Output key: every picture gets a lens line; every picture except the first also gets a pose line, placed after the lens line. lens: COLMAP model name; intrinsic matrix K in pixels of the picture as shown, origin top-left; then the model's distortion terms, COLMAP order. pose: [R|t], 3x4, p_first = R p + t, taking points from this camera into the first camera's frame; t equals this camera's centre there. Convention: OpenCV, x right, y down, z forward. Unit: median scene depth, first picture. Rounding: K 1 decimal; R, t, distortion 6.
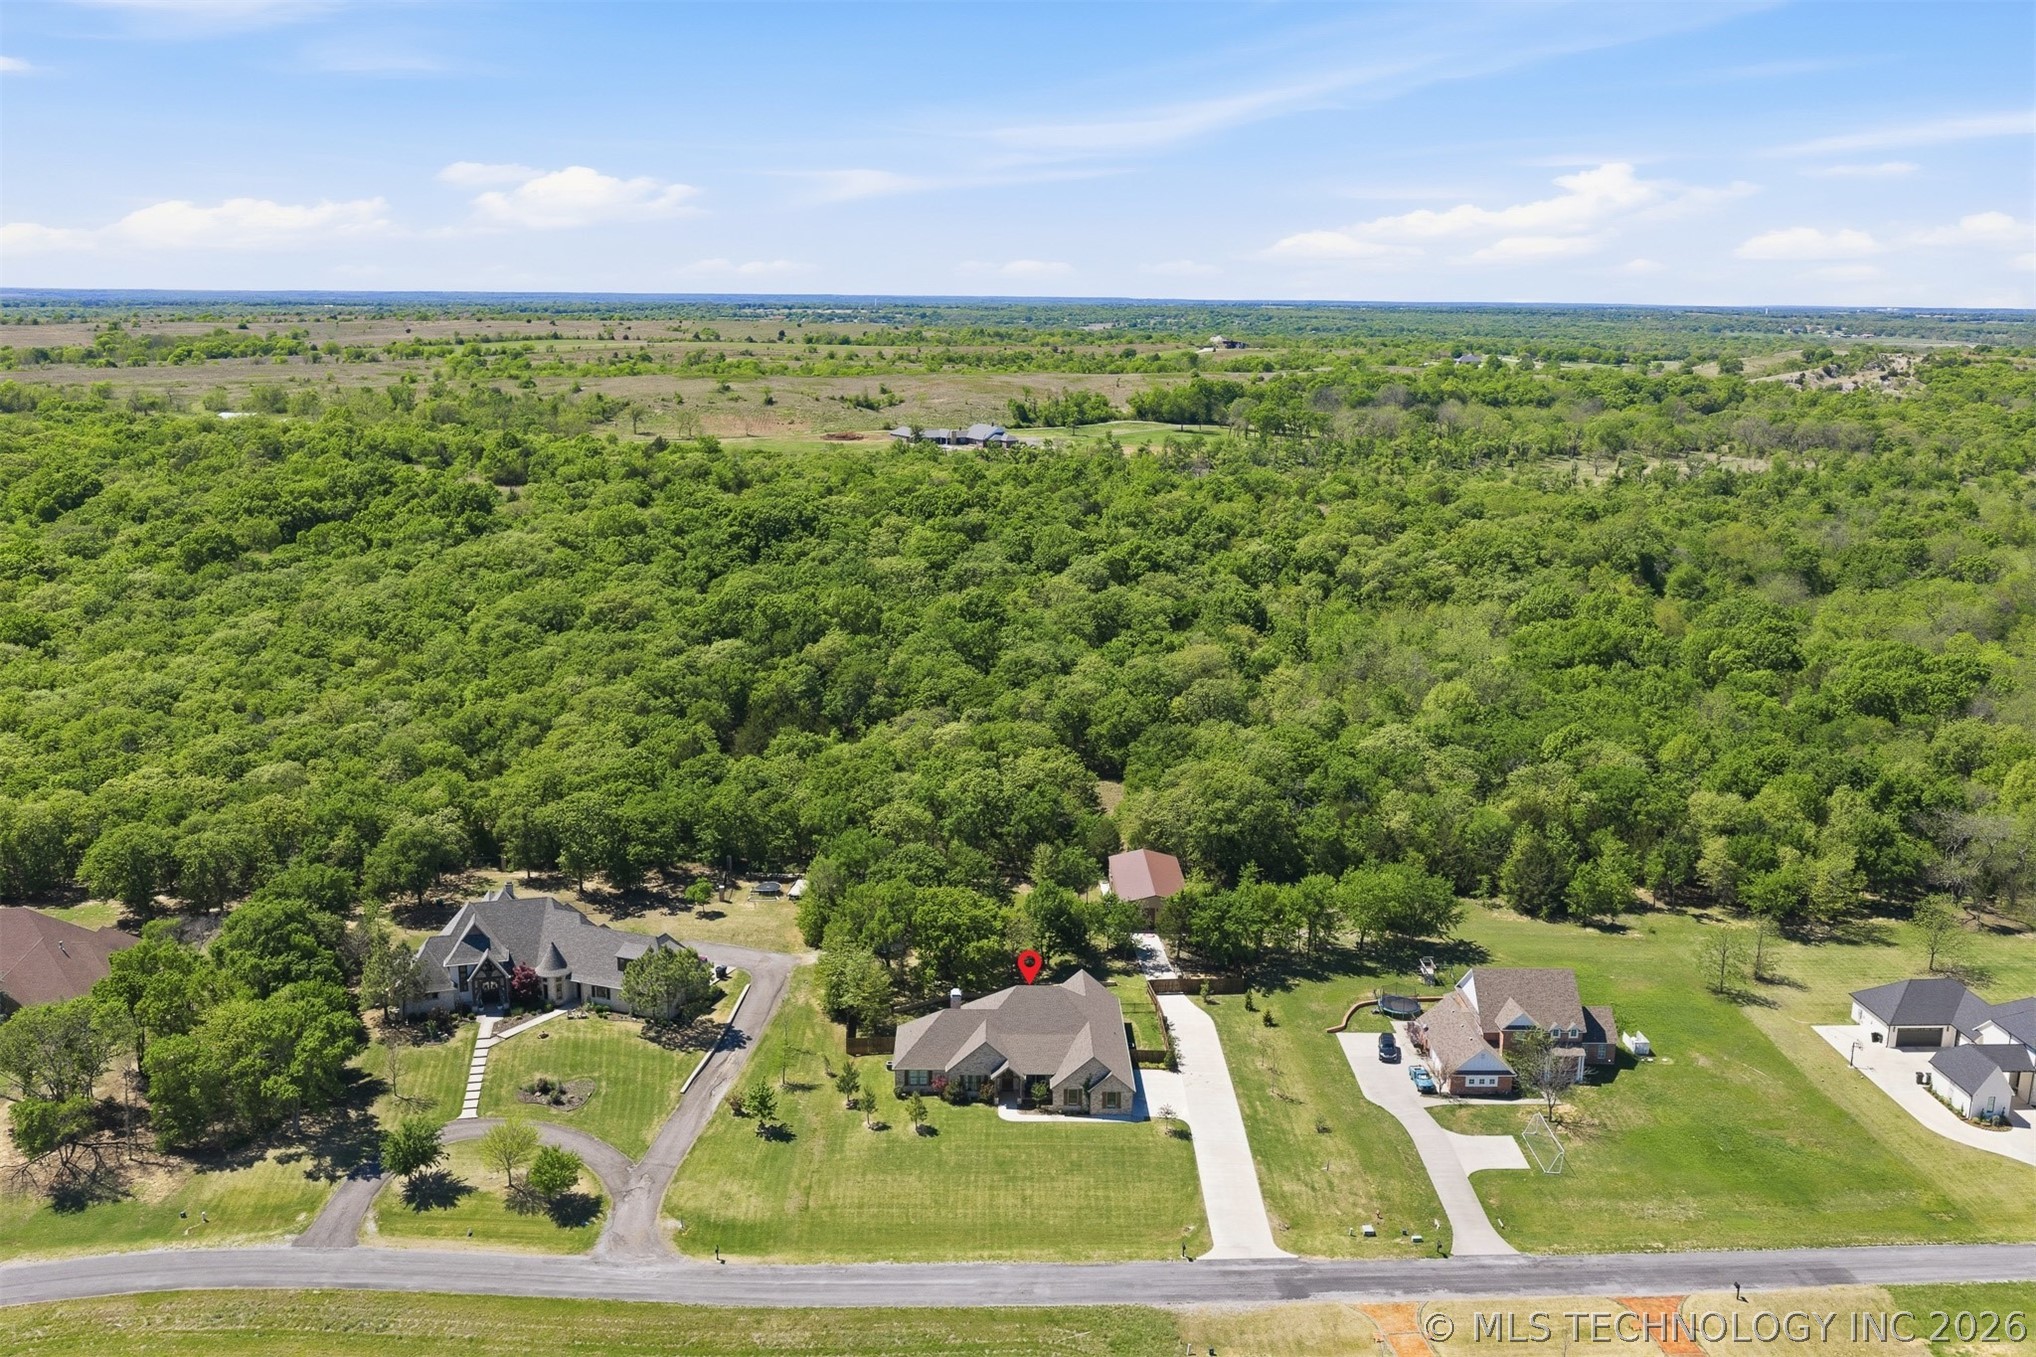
lens RADIAL K [[1712.4, 0, 1035.8], [0, 1712.4, 644.1], [0, 0, 1]] dist [0.007263, -0.001701]
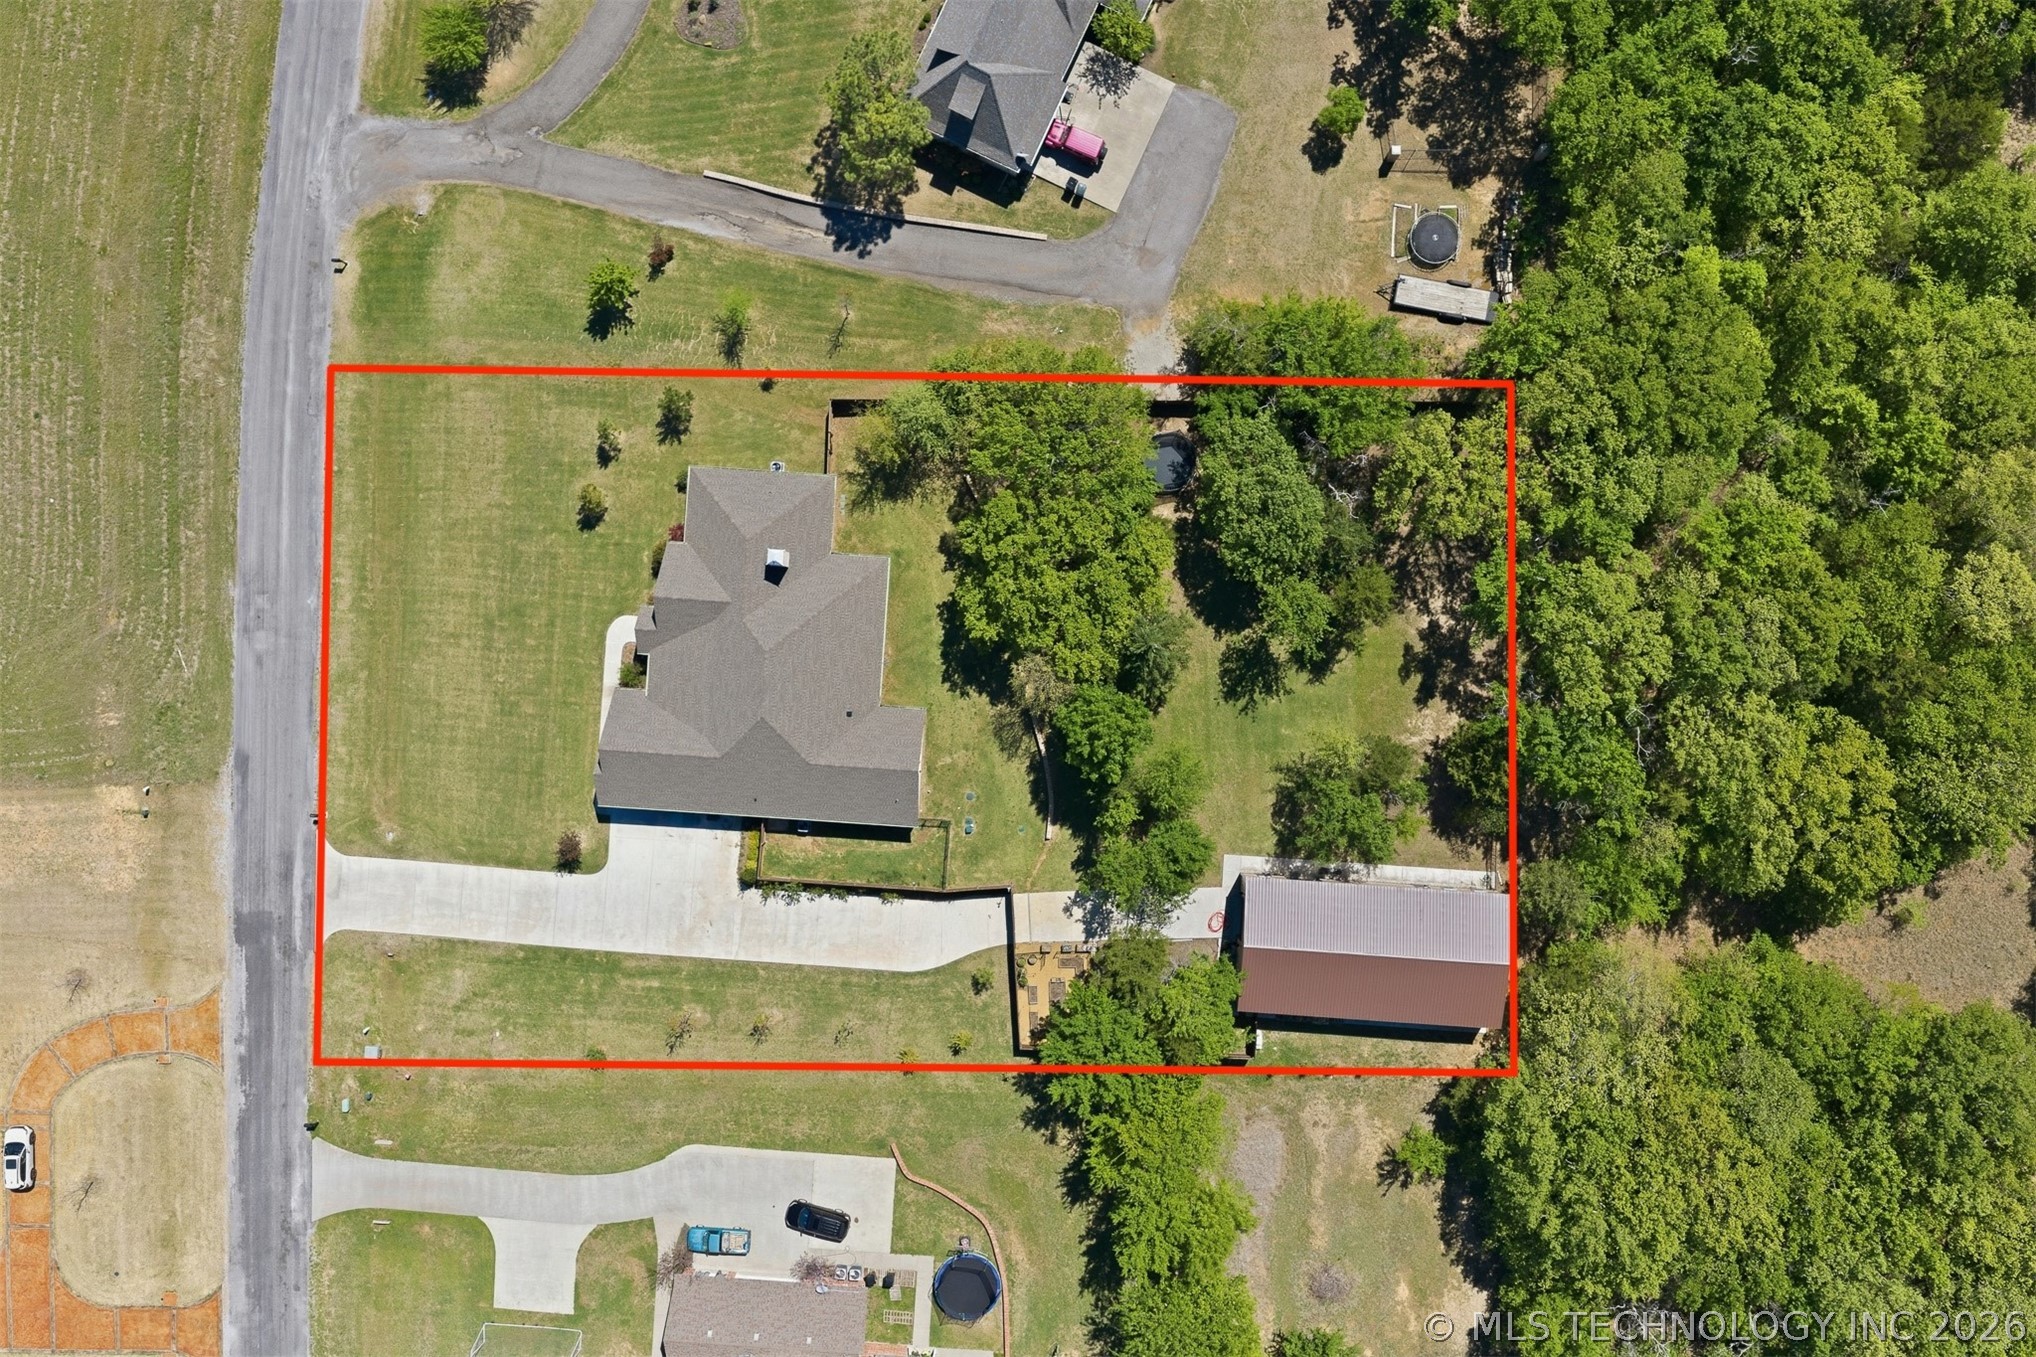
lens RADIAL K [[1712.4, 0, 1035.8], [0, 1712.4, 644.1], [0, 0, 1]] dist [0.007263, -0.001701]
pose [[-0.091158, 0.995813, -0.006861, -0.021302], [-0.188014, -0.010445, 0.982111, -0.487167], [0.977927, 0.090818, 0.188179, 1.074184]]
